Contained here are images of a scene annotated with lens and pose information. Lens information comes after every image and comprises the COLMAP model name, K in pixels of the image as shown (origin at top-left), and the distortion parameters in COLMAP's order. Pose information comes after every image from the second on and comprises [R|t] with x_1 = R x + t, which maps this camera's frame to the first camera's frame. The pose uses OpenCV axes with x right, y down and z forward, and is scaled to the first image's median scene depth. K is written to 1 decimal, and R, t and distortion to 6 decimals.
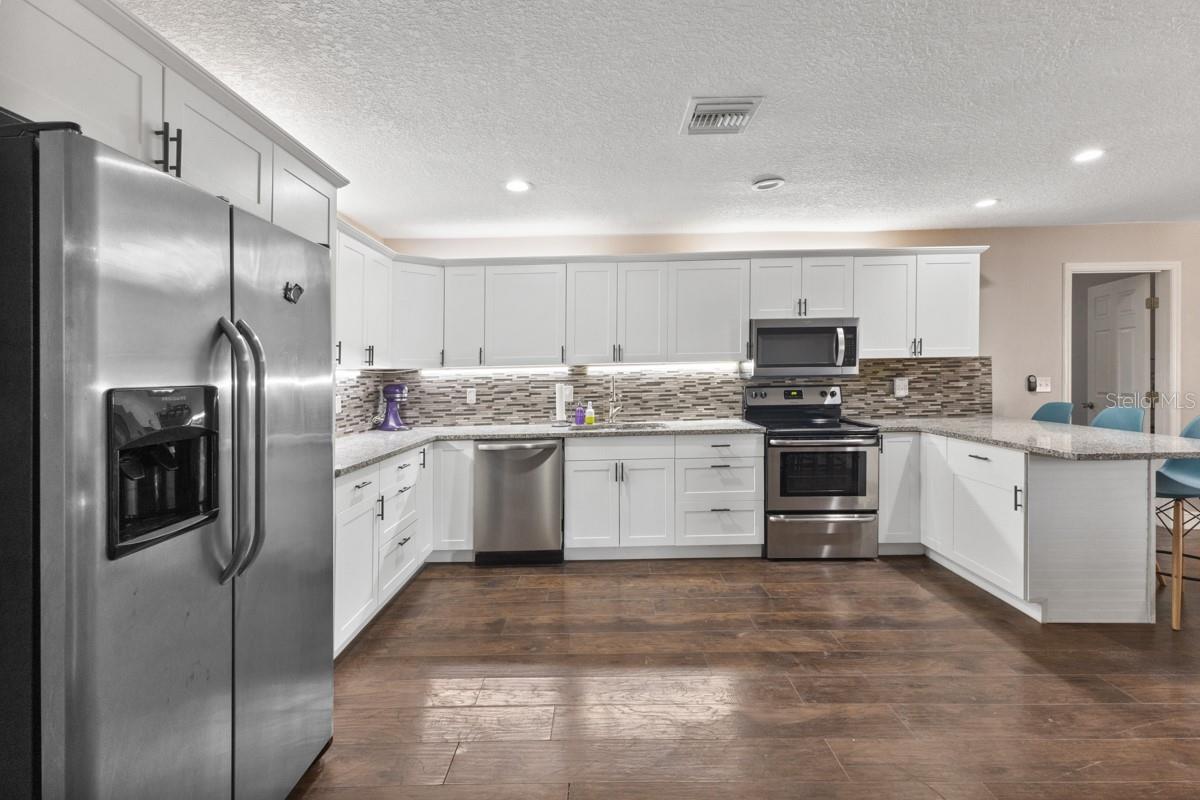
lens RADIAL K [[533.8, 0, 595.6], [0, 533.8, 357.0], [0, 0, 1]] dist [0.018150, 0.000251]
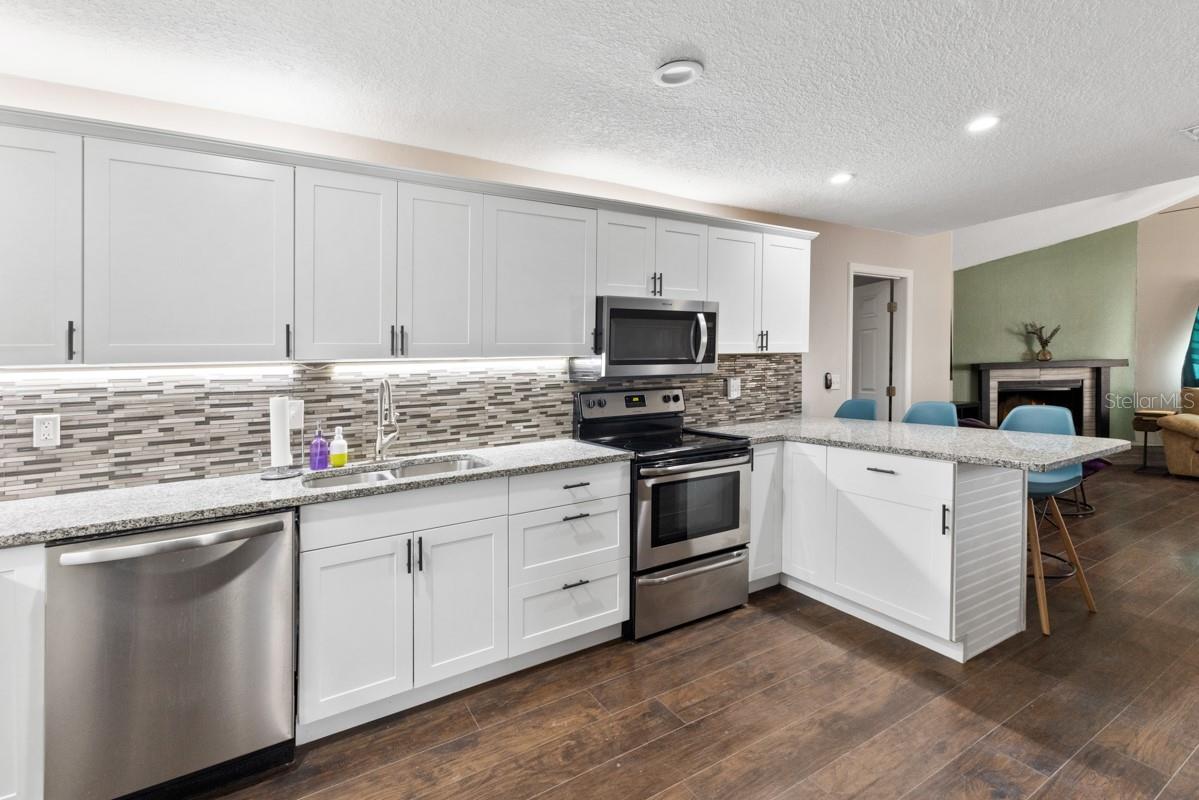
lens RADIAL K [[535.6, 0, 592.0], [0, 535.6, 365.9], [0, 0, 1]] dist [0.013683, -0.000626]
pose [[0.863526, -0.003077, 0.504296, -0.066066], [-0.001561, 0.999960, 0.008776, 0.013712], [-0.504303, -0.008365, 0.863486, 0.374832]]
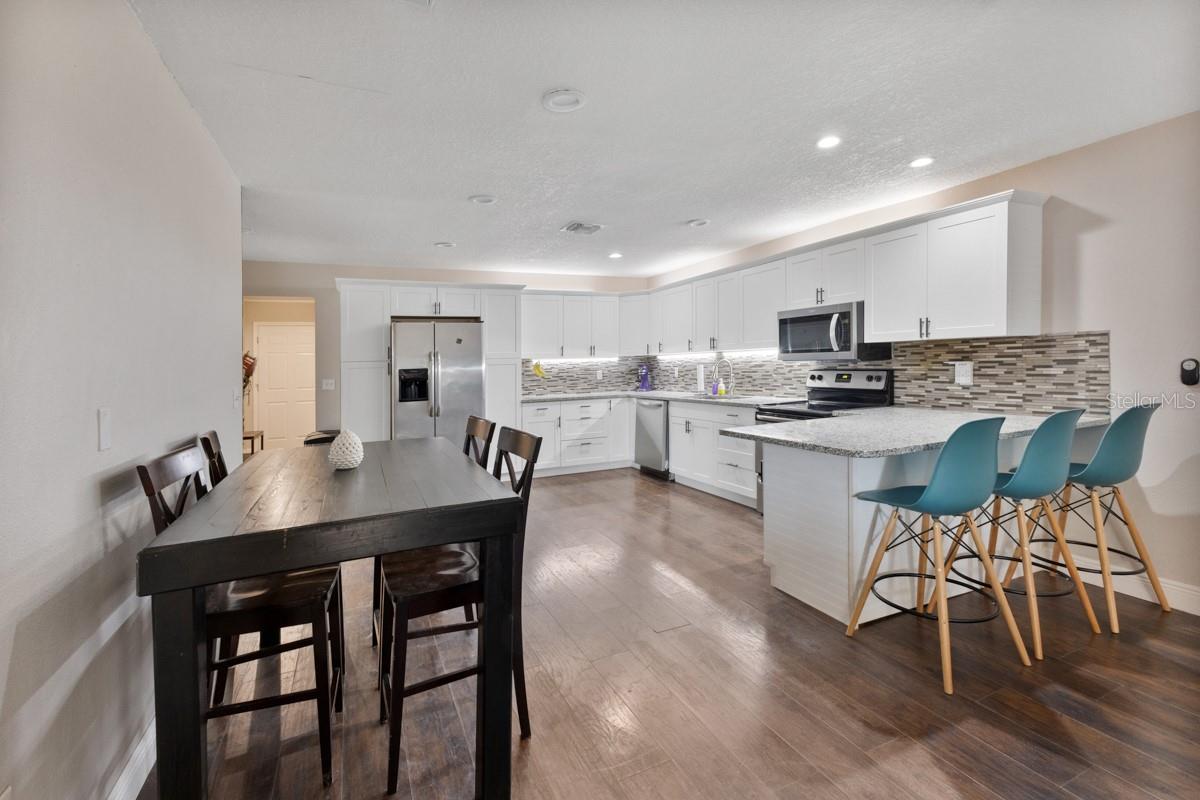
lens RADIAL K [[535.7, 0, 592.0], [0, 535.7, 333.6], [0, 0, 1]] dist [0.017304, -0.000355]
pose [[0.412884, -0.043825, -0.909729, 1.109487], [0.054826, 0.998226, -0.023205, -0.017216], [0.909132, -0.040296, 0.414555, 0.139054]]
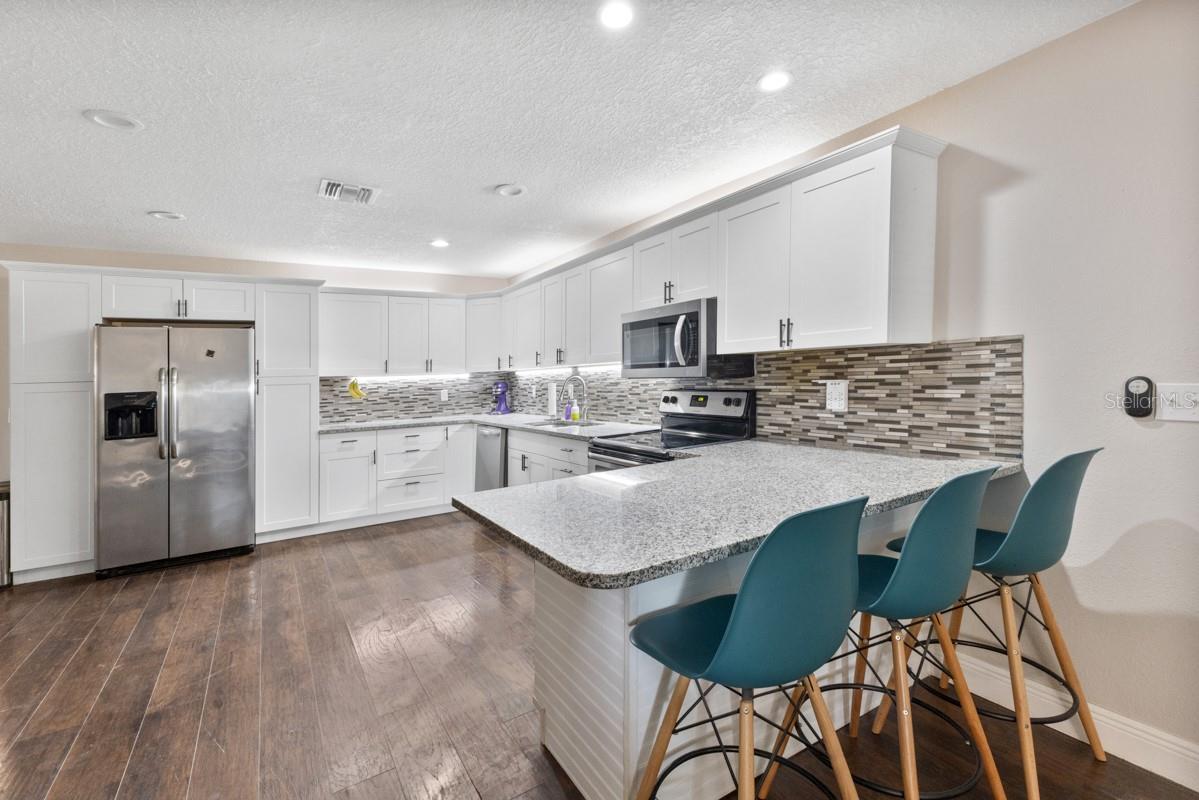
lens RADIAL K [[533.4, 0, 595.1], [0, 533.4, 357.0], [0, 0, 1]] dist [0.018150, 0.000251]
pose [[0.528290, -0.028286, -0.848593, 0.952784], [0.056044, 0.998427, 0.001610, -0.003729], [0.847212, -0.048409, 0.529045, 0.460034]]
